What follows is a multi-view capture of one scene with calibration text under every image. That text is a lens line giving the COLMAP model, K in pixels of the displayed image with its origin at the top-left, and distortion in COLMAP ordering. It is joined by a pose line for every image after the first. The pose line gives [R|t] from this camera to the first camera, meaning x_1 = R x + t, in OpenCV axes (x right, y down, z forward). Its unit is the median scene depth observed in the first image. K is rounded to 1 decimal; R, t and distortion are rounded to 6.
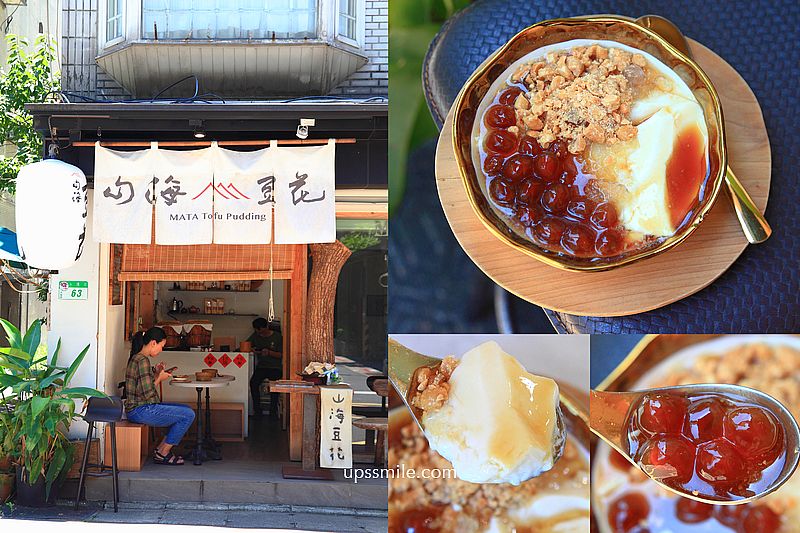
lens RADIAL K [[923.4, 0, 400.0], [0, 923.4, 266.5], [0, 0, 1]] dist [0.091379, 0.011437]
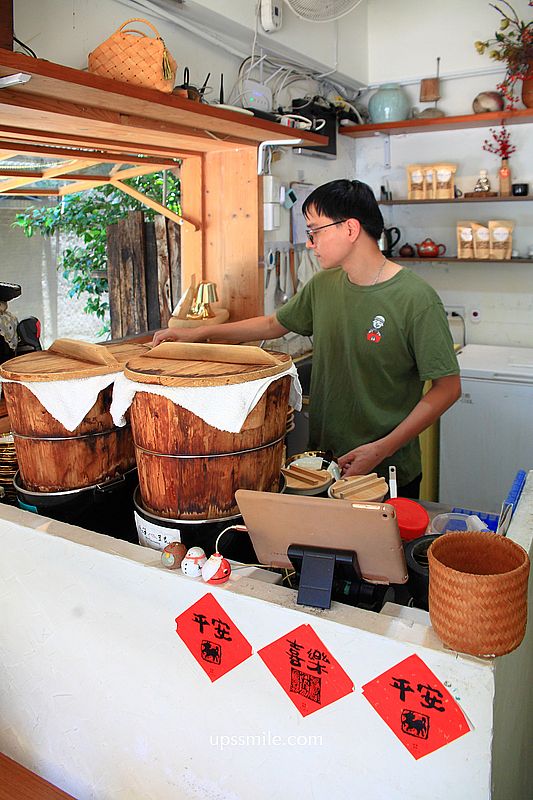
lens RADIAL K [[861.1, 0, 266.5], [0, 861.1, 400.0], [0, 0, 1]] dist [0.001723, 0.001131]
pose [[0.871744, 0.076518, -0.483950, -0.114657], [0.033085, 0.976283, 0.213956, 0.033108], [0.488844, -0.202526, 0.848537, 0.743441]]
